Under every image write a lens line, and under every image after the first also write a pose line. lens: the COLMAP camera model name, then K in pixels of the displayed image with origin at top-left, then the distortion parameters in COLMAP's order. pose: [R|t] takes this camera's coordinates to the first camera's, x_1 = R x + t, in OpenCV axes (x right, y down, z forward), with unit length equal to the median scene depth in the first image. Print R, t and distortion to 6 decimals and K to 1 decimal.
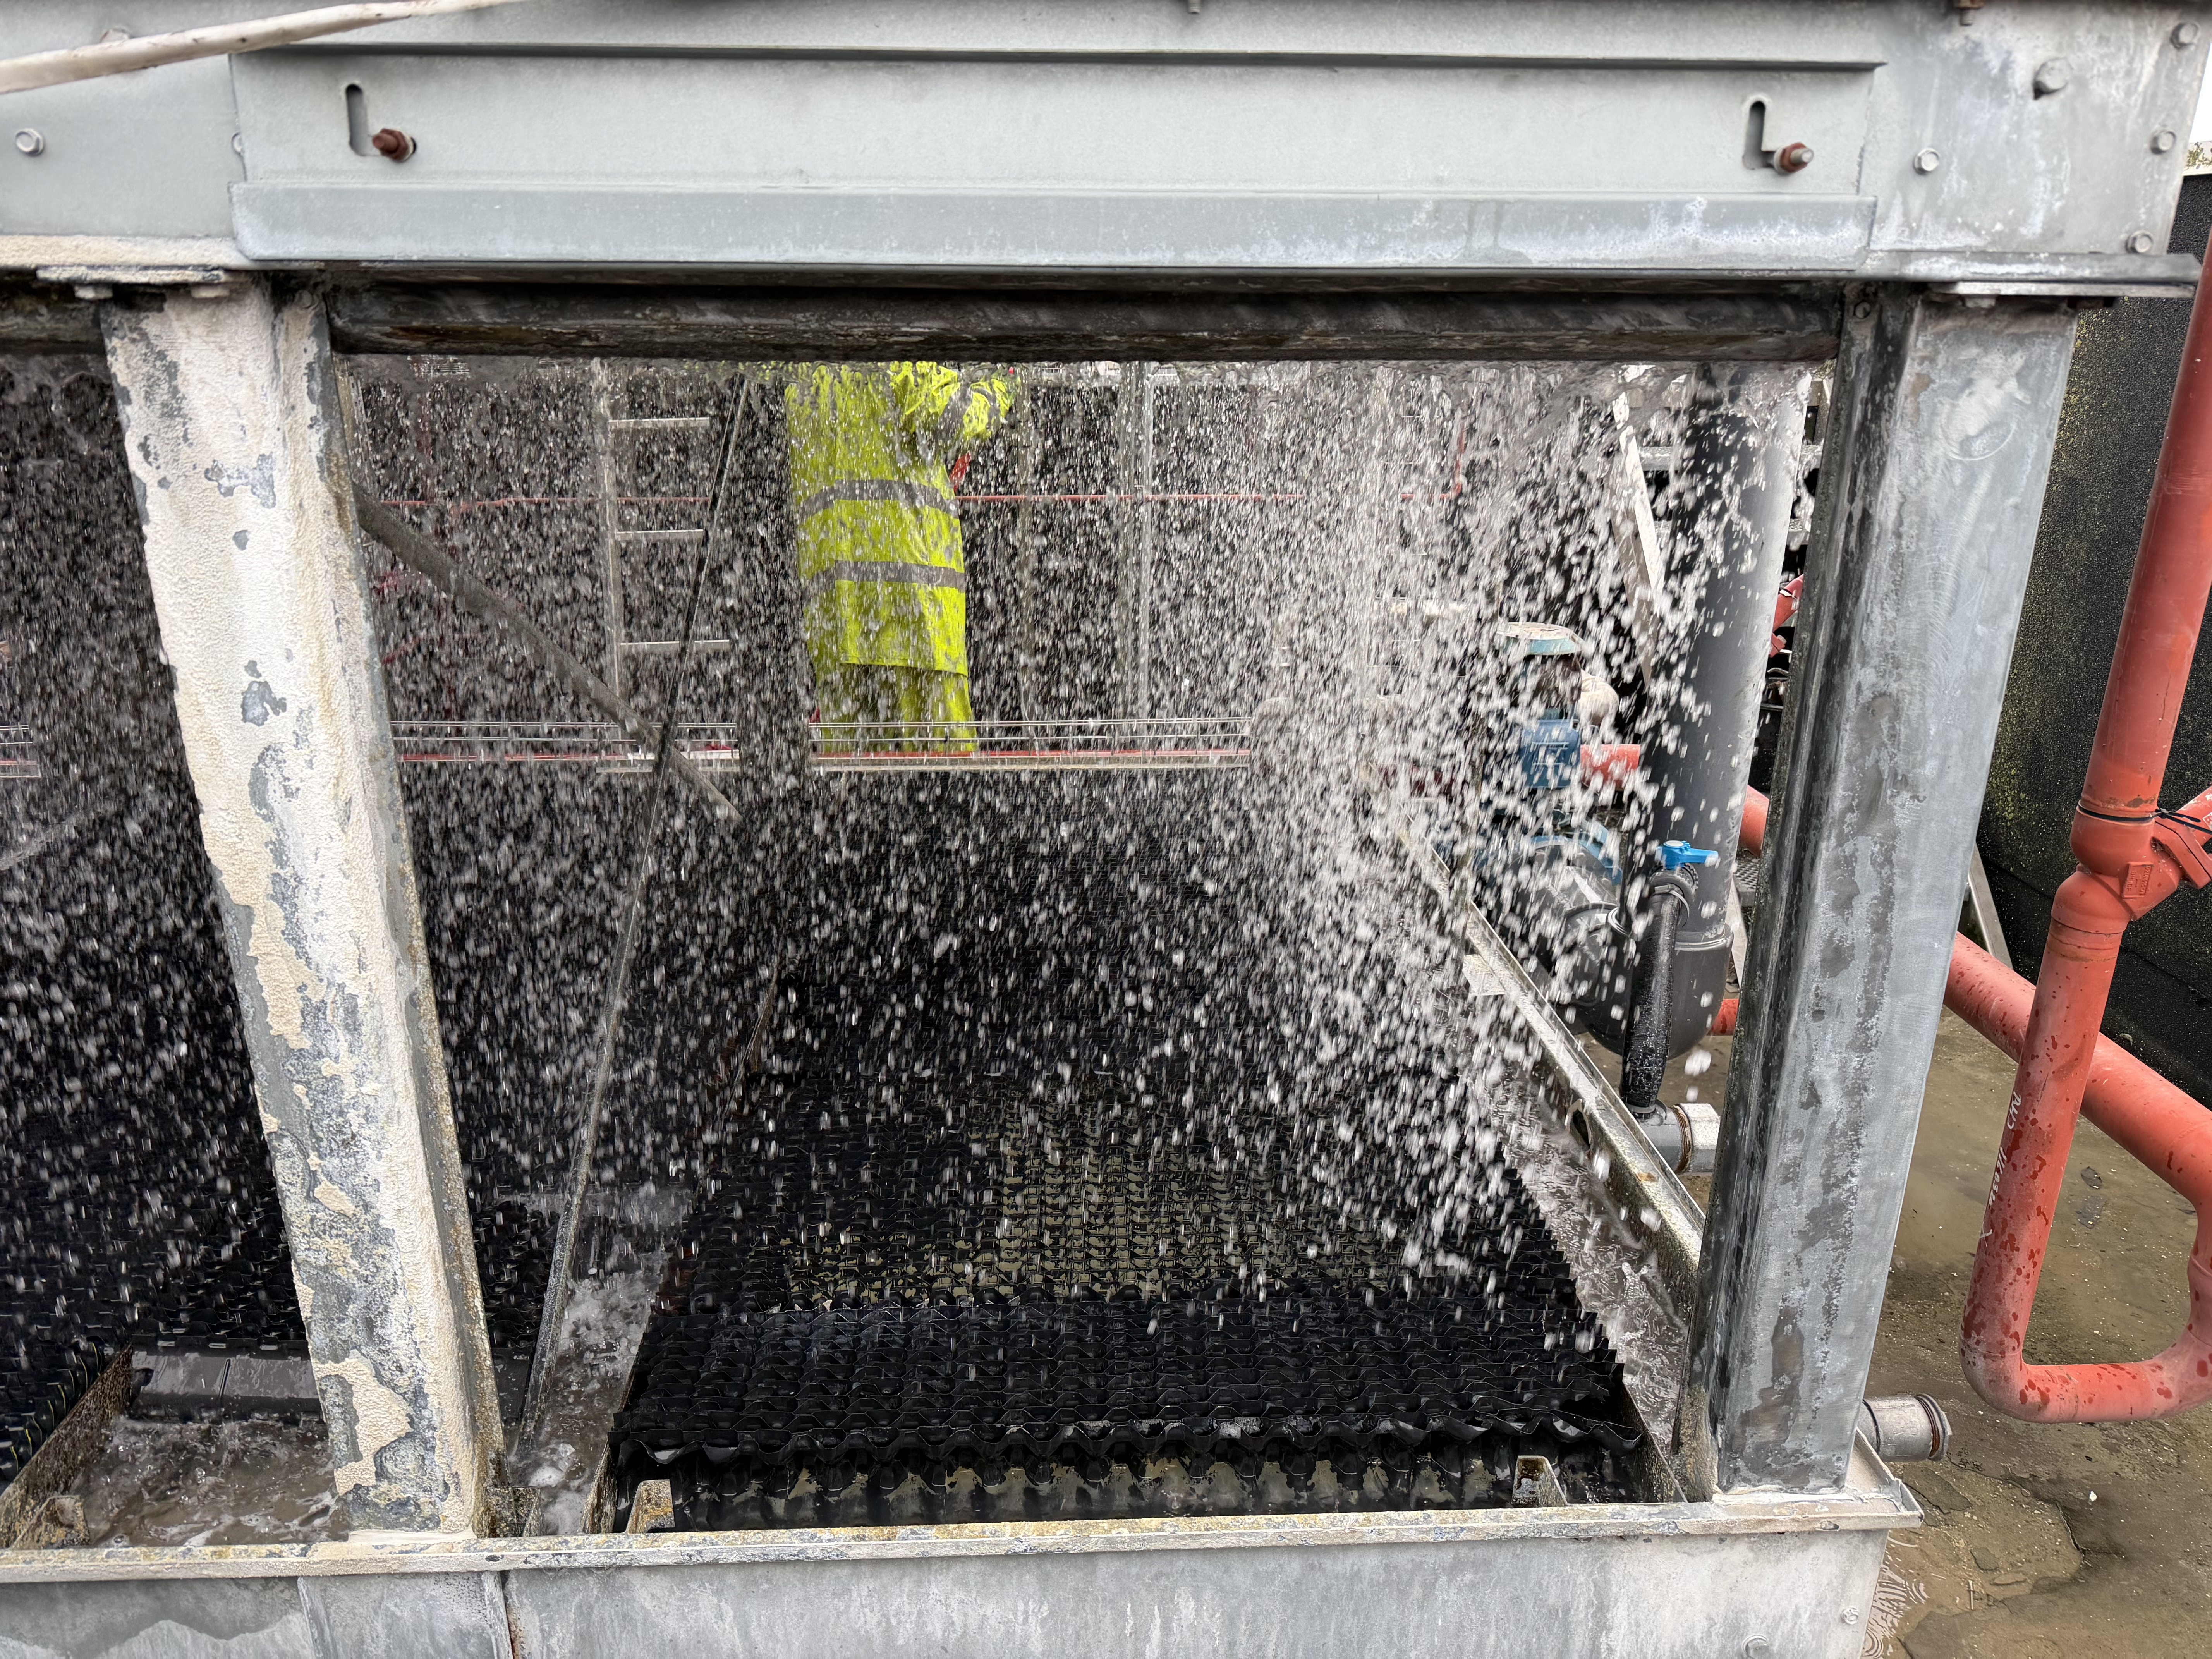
lens RADIAL K [[1581.5, 0, 1106.0], [0, 1581.5, 829.5], [0, 0, 1]] dist [0.005353, -0.005743]
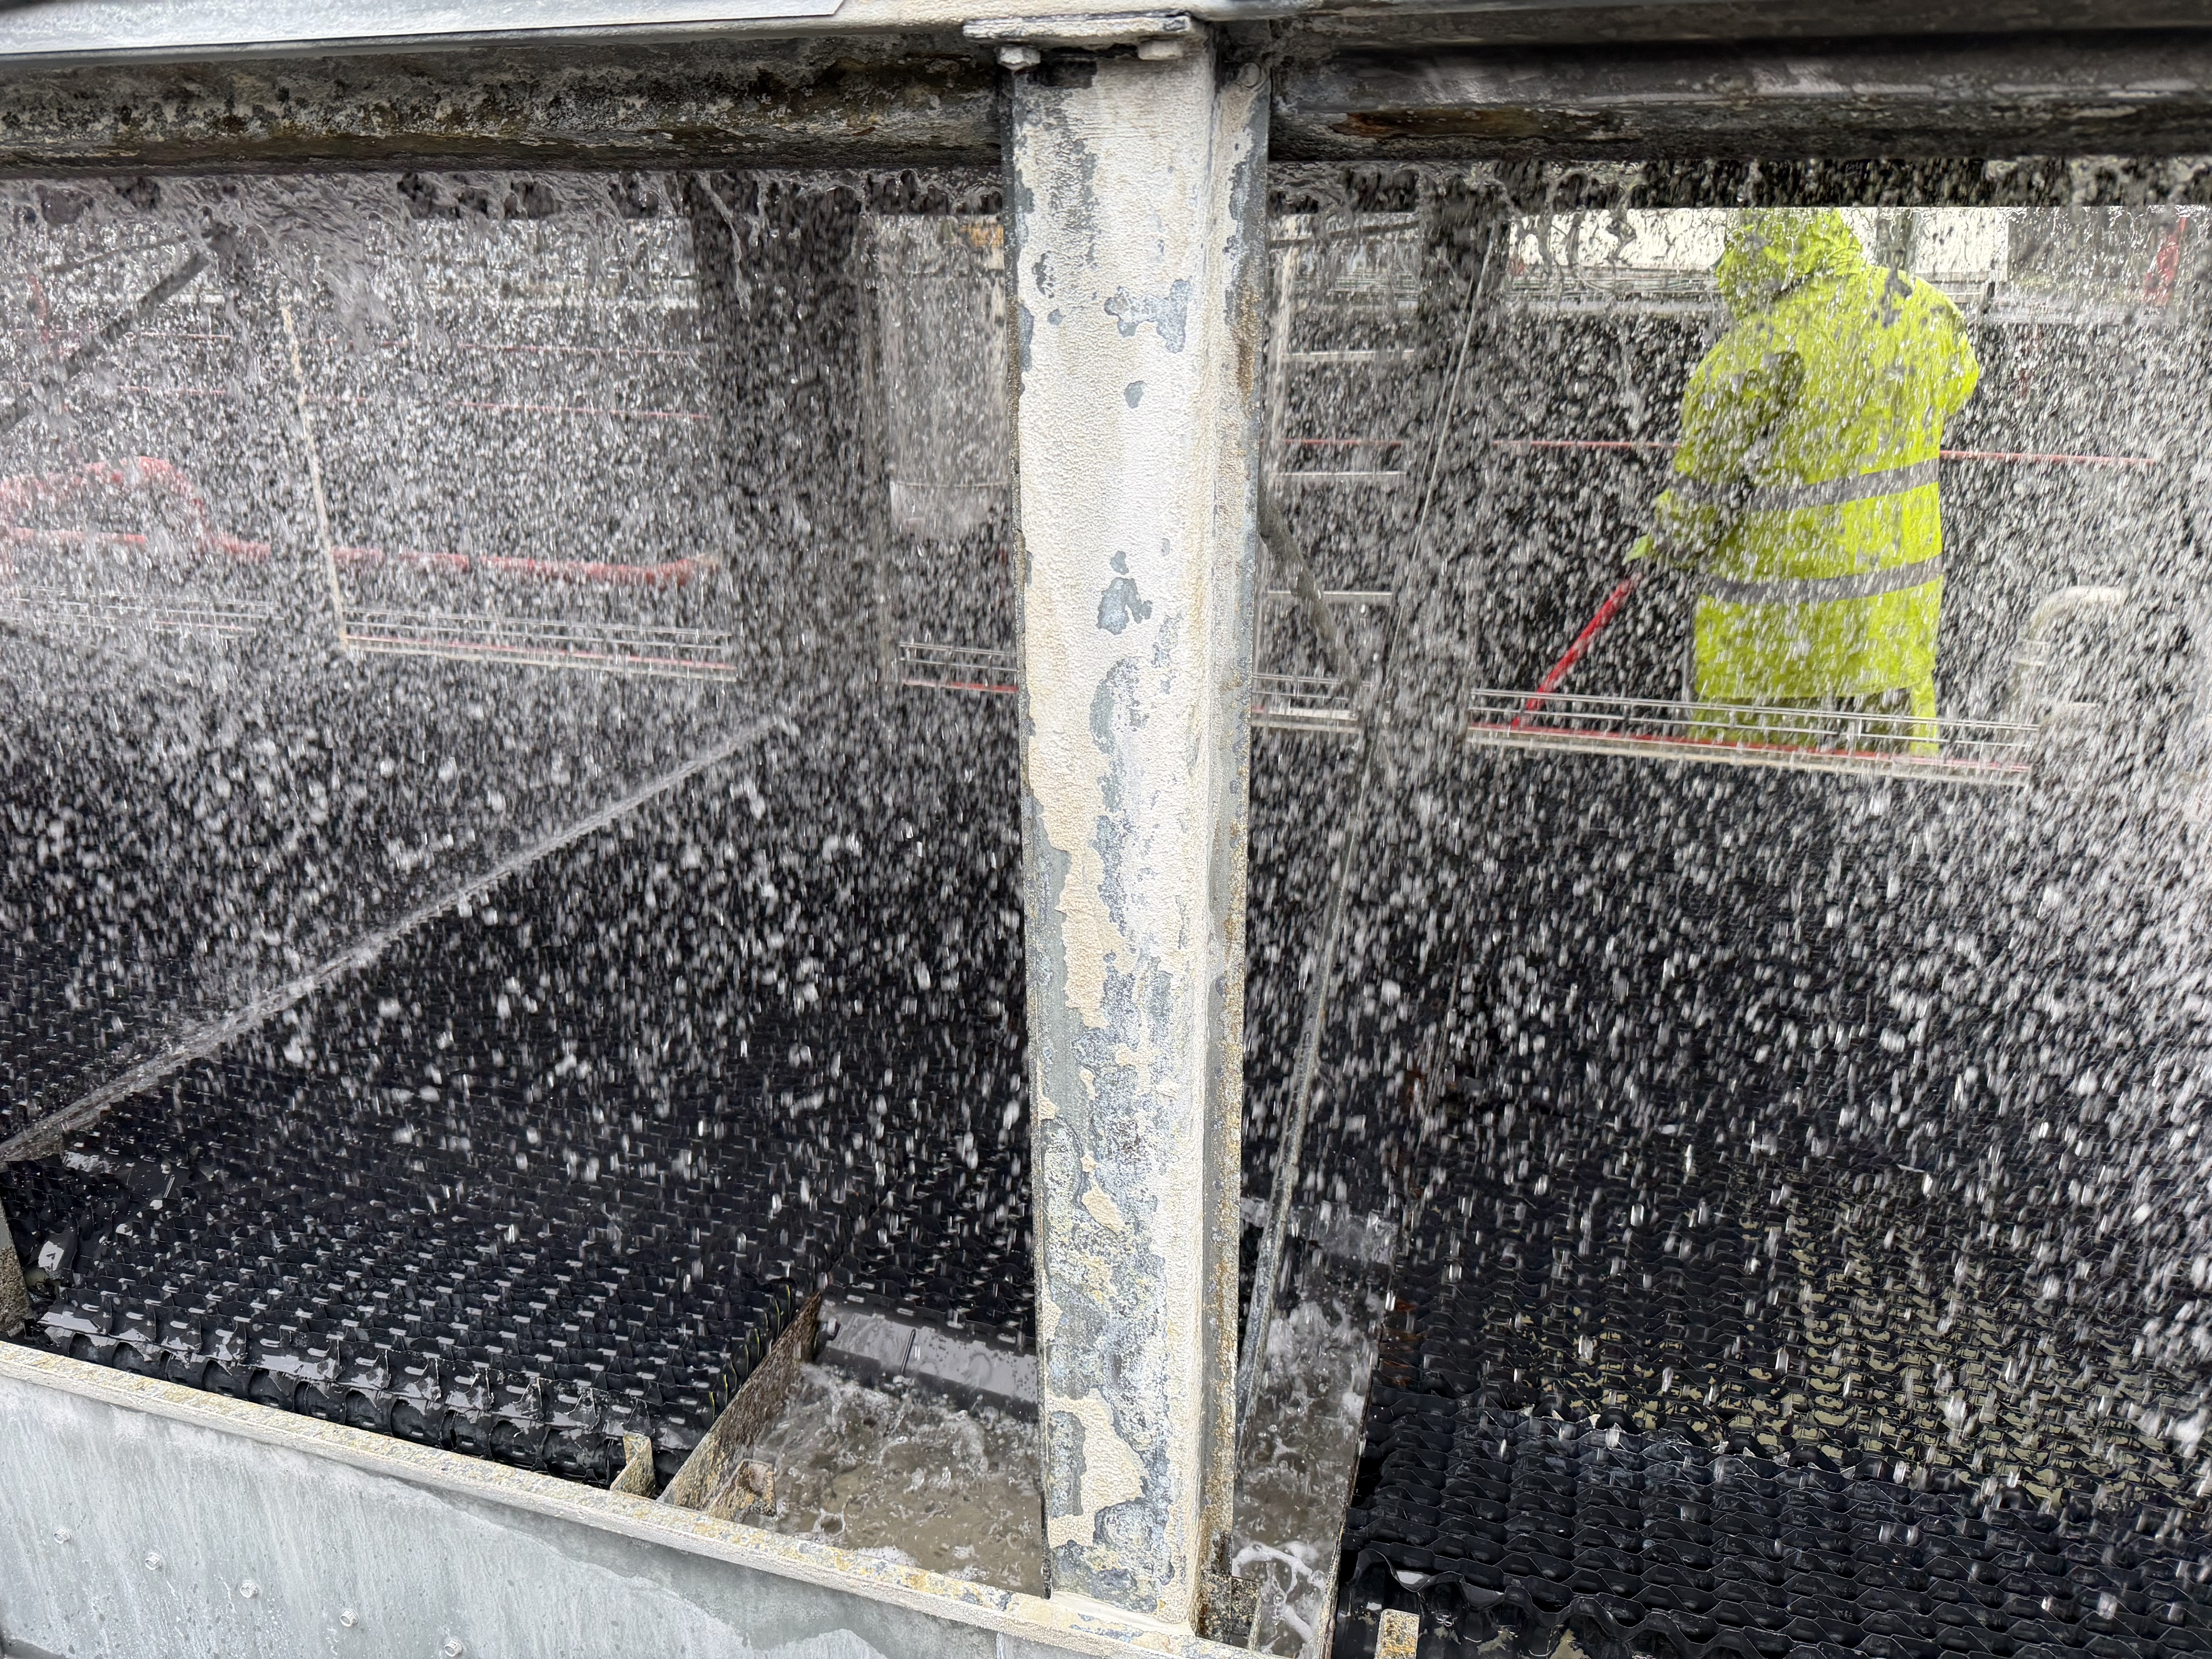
lens RADIAL K [[1605.3, 0, 1123.7], [0, 1605.3, 834.5], [0, 0, 1]] dist [0.136481, -0.251267]
pose [[0.941913, 0.116430, -0.315031, -0.244062], [-0.109853, 0.993197, 0.038618, 0.004198], [0.317384, -0.001767, 0.948295, 0.209383]]
